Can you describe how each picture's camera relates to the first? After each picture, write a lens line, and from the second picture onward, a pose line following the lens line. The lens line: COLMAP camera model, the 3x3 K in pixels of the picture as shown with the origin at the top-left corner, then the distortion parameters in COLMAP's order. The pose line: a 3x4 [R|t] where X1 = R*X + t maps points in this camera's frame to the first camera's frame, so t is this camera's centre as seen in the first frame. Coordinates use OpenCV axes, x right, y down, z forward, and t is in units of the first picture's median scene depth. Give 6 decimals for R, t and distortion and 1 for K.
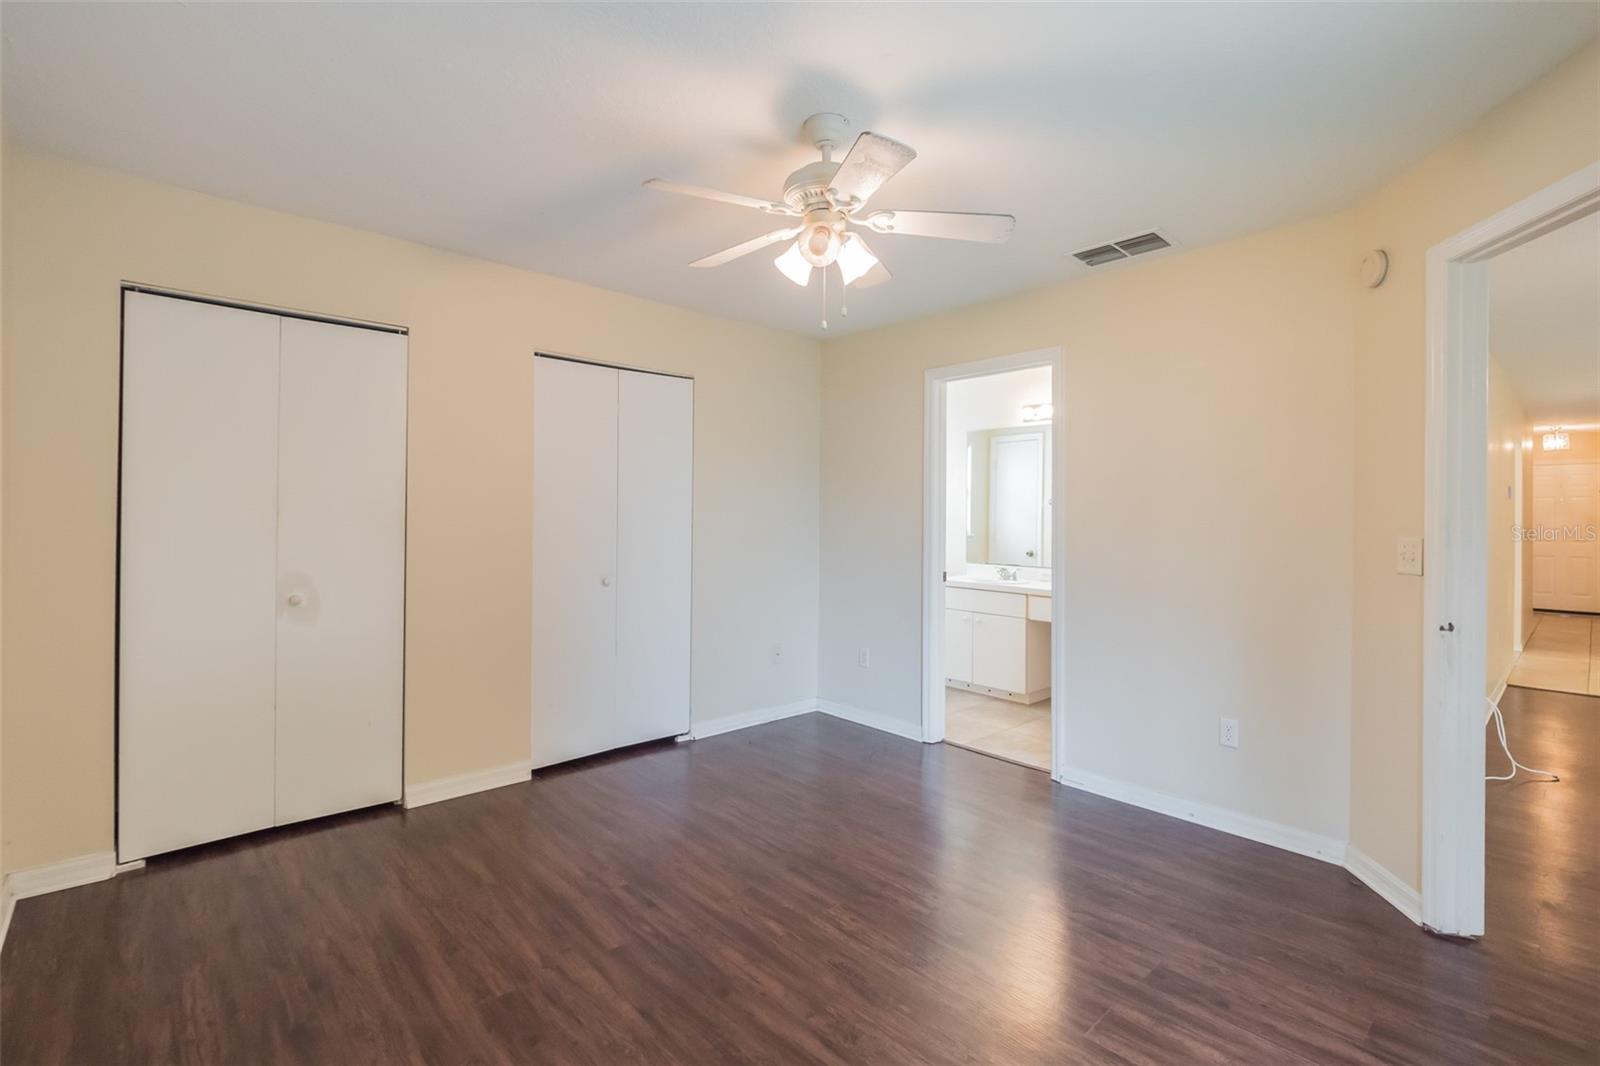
lens RADIAL K [[693.0, 0, 794.3], [0, 693.0, 515.4], [0, 0, 1]] dist [0.002125, -0.011788]
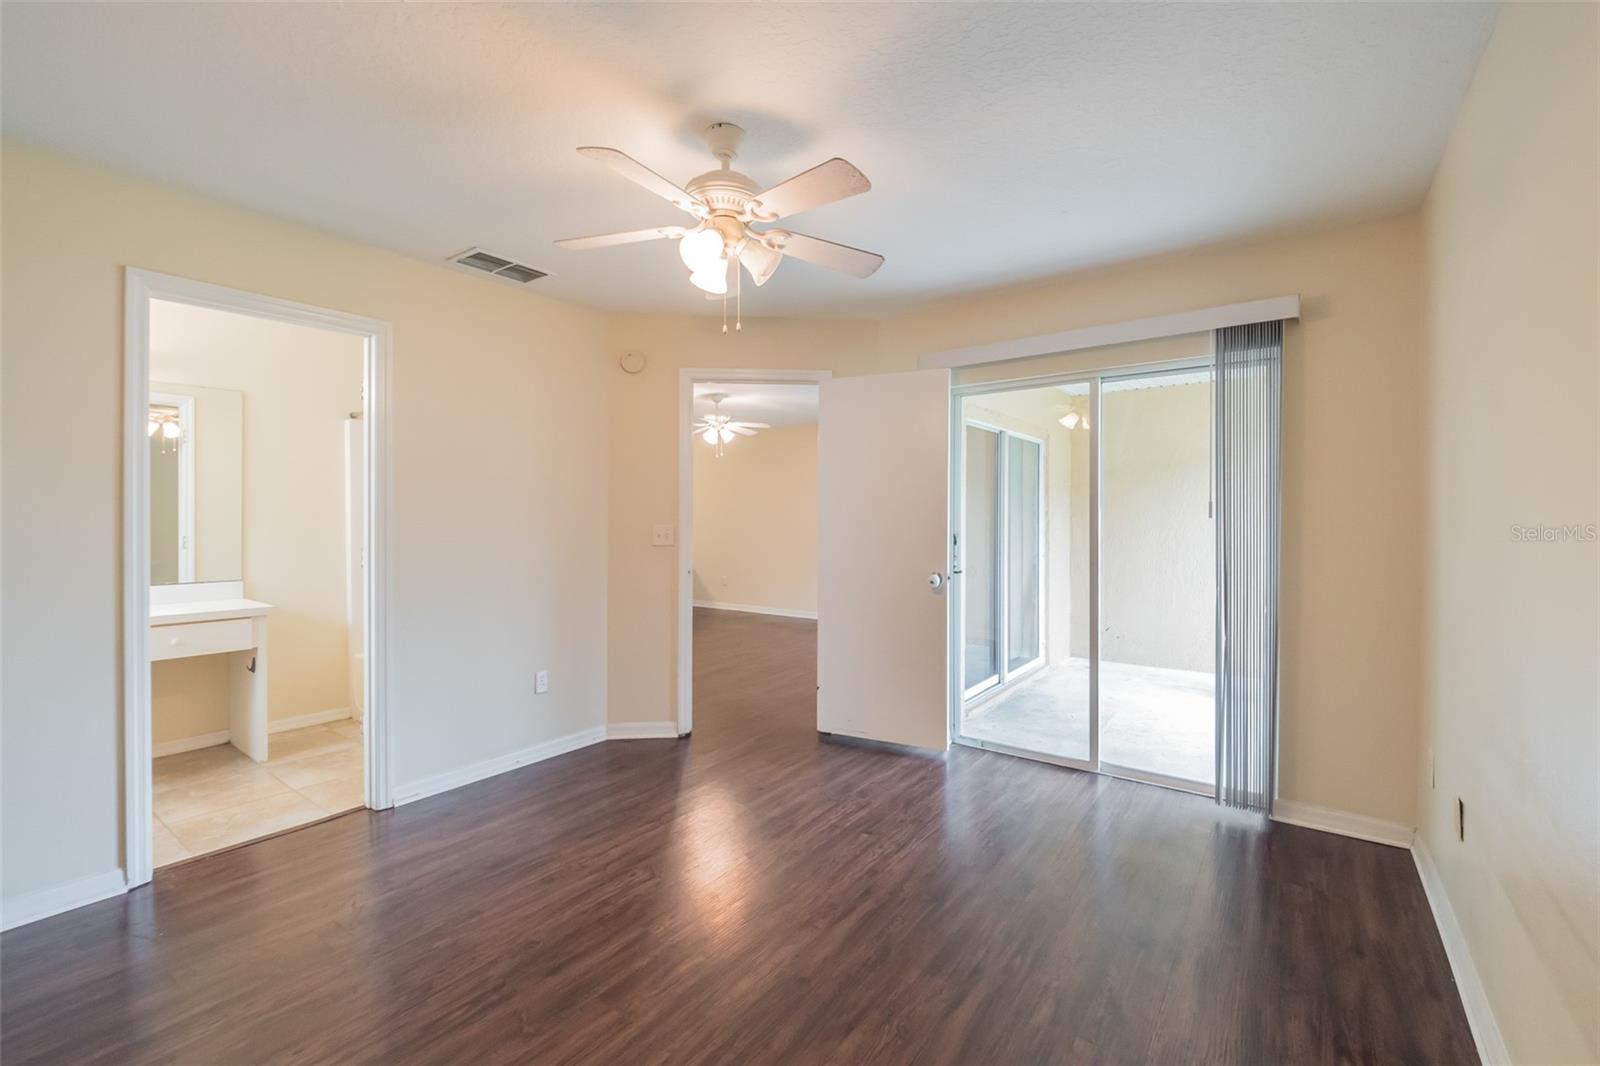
lens RADIAL K [[693.0, 0, 794.3], [0, 693.0, 515.4], [0, 0, 1]] dist [0.002125, -0.011788]
pose [[-0.187622, -0.005312, 0.982227, -0.793683], [-0.003645, 0.999982, 0.004712, -0.001033], [-0.982234, -0.002696, -0.187638, 0.870643]]
